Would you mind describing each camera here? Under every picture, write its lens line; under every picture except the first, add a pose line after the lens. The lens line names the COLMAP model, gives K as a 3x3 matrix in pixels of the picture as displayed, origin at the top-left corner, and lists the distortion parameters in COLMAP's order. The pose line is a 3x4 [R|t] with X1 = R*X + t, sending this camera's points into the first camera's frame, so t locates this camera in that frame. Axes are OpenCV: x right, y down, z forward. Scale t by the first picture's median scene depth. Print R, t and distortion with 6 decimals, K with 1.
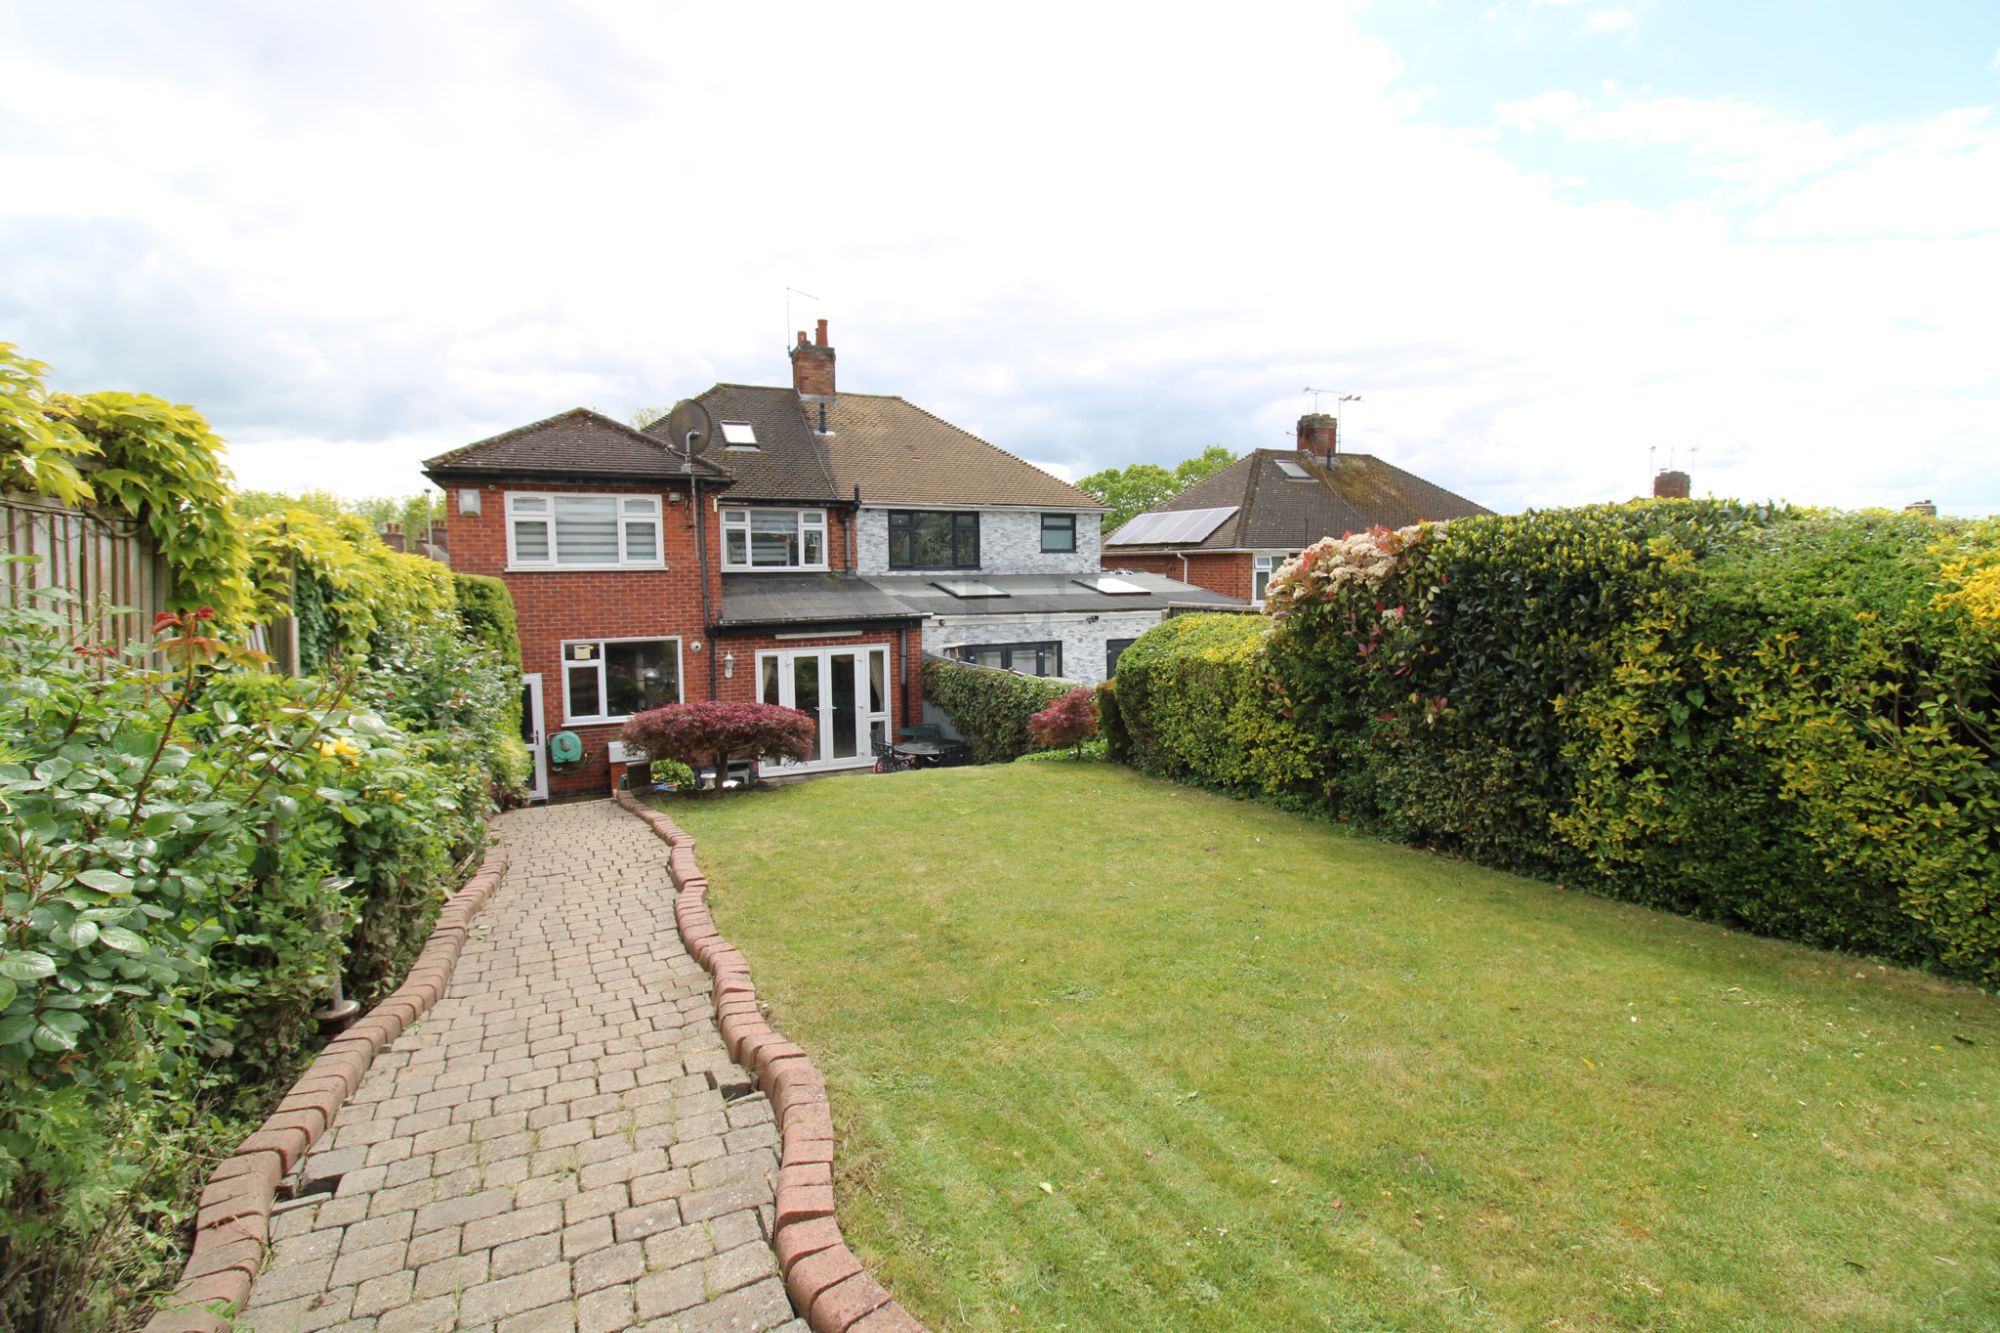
lens RADIAL K [[919.7, 0, 1022.3], [0, 919.7, 630.5], [0, 0, 1]] dist [0.002240, -0.000308]
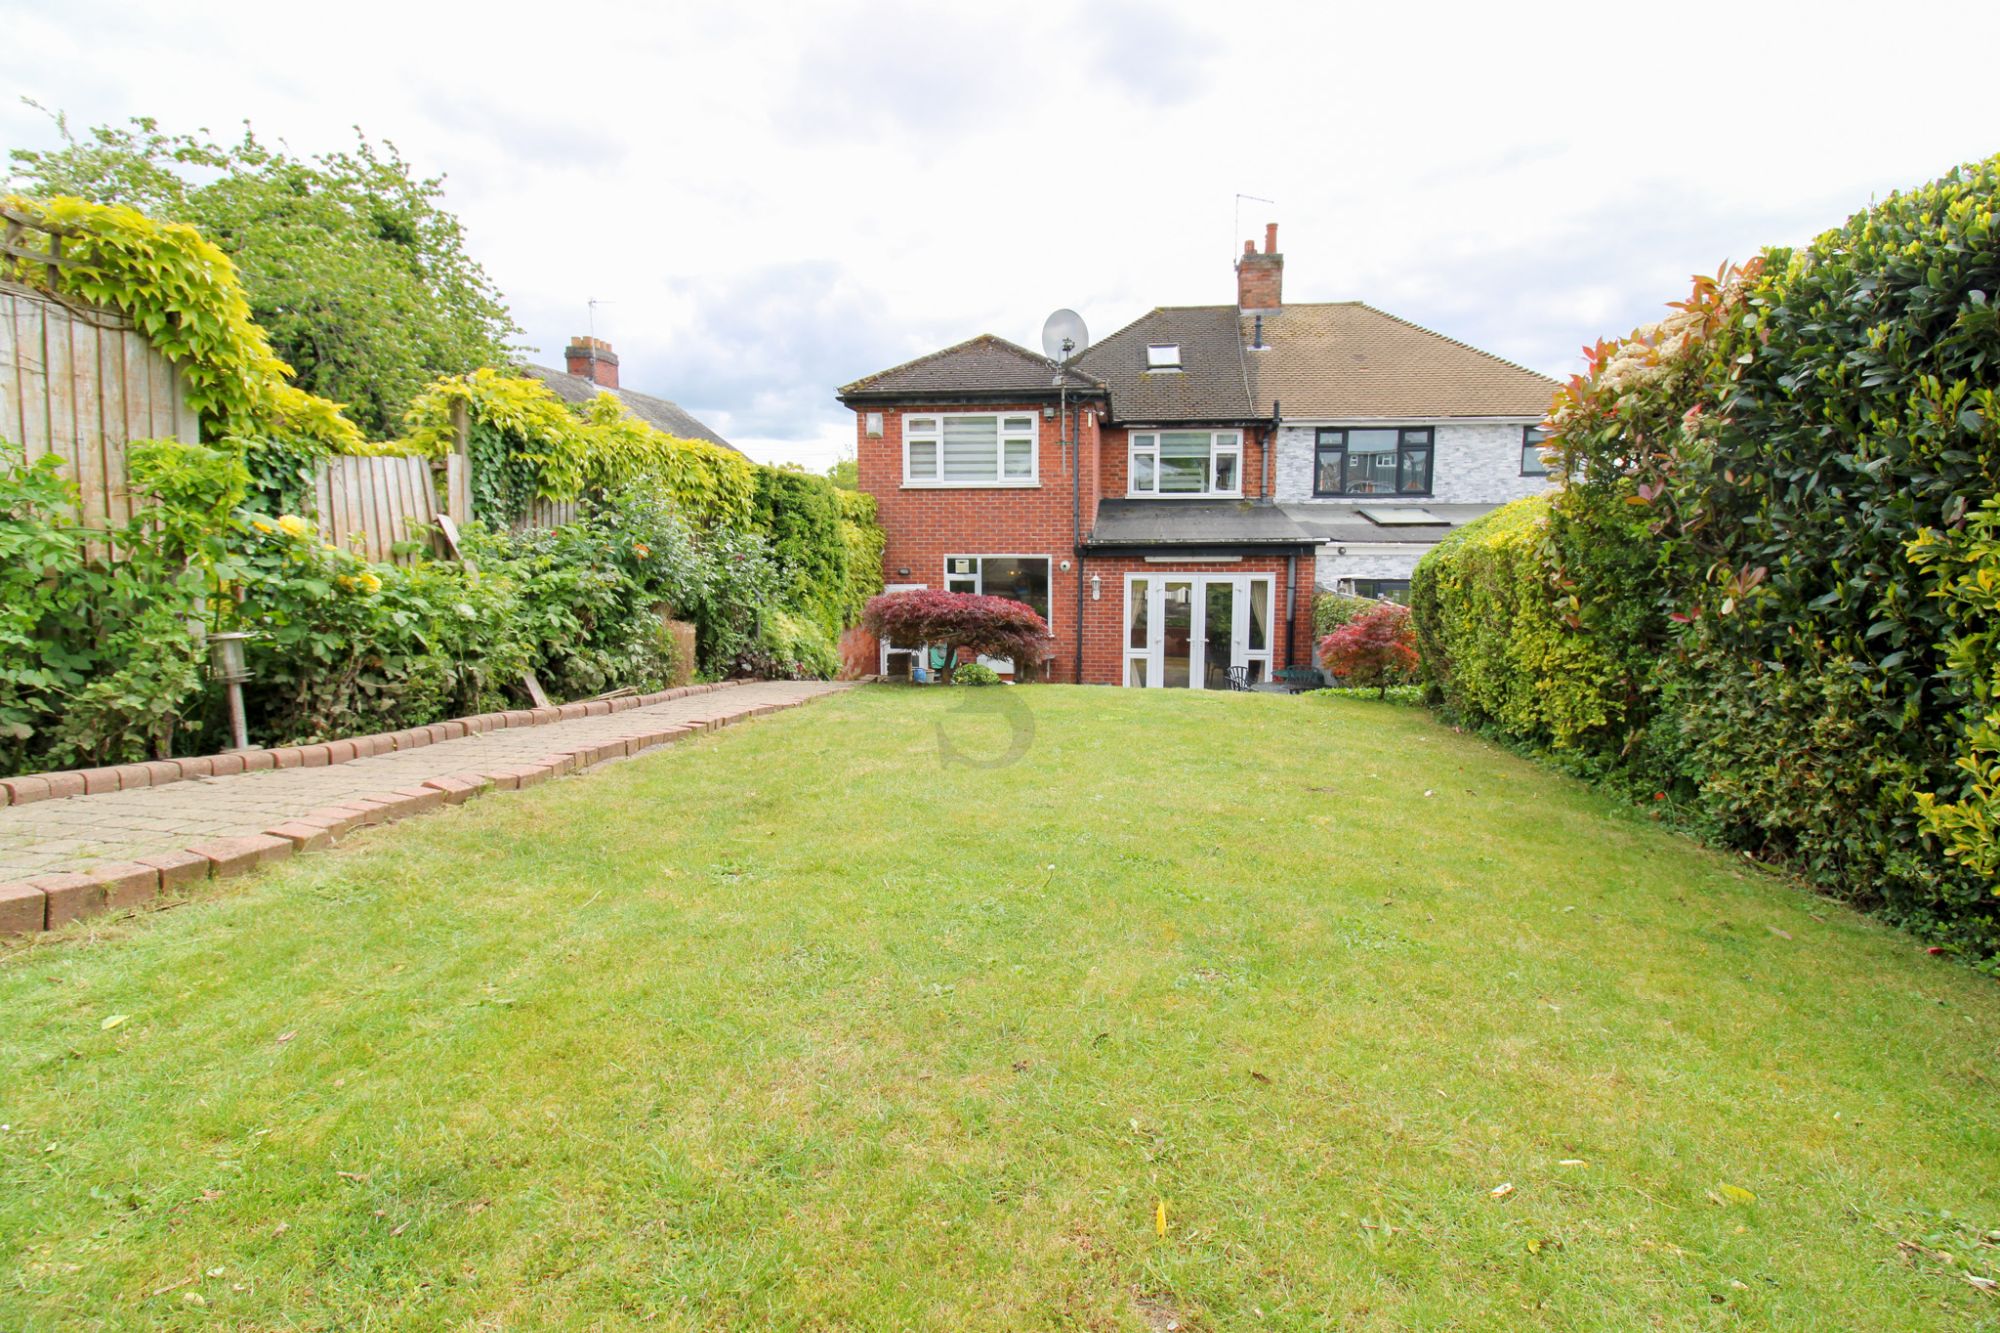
lens RADIAL K [[941.6, 0, 1008.0], [0, 941.6, 645.1], [0, 0, 1]] dist [-0.018964, -0.000446]
pose [[0.838902, 0.071111, -0.539617, 0.133065], [-0.041397, 0.996893, 0.067014, 0.034220], [0.542706, -0.033879, 0.839239, 0.109070]]
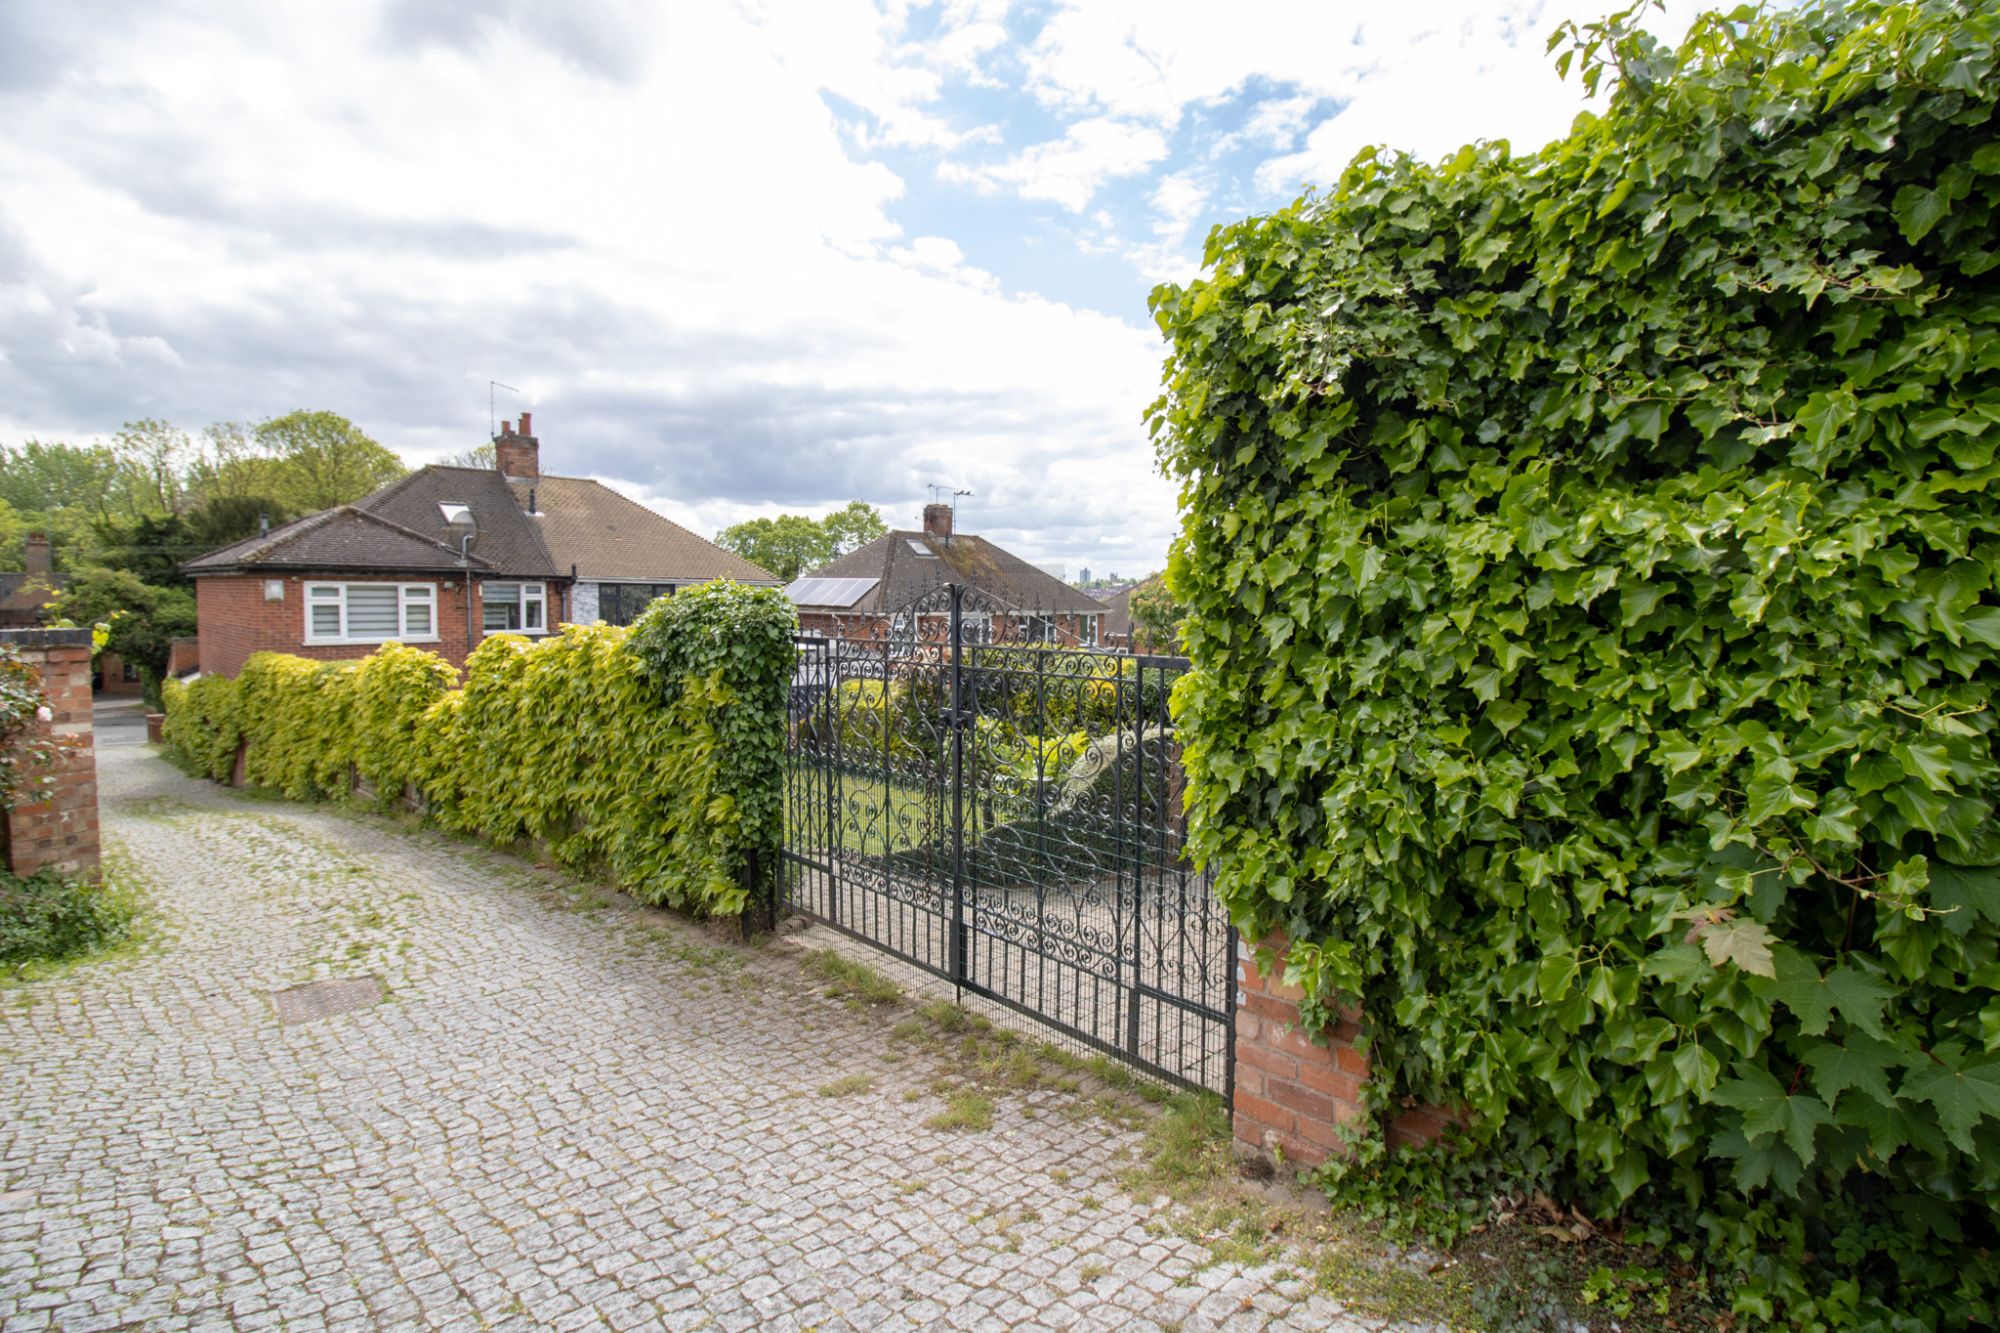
lens RADIAL K [[919.7, 0, 1022.3], [0, 919.7, 630.5], [0, 0, 1]] dist [0.002240, -0.000308]
pose [[0.926836, 0.003418, 0.375451, -0.105133], [0.008719, 0.999493, -0.030622, -0.031298], [-0.375365, 0.031655, 0.926336, -0.448259]]
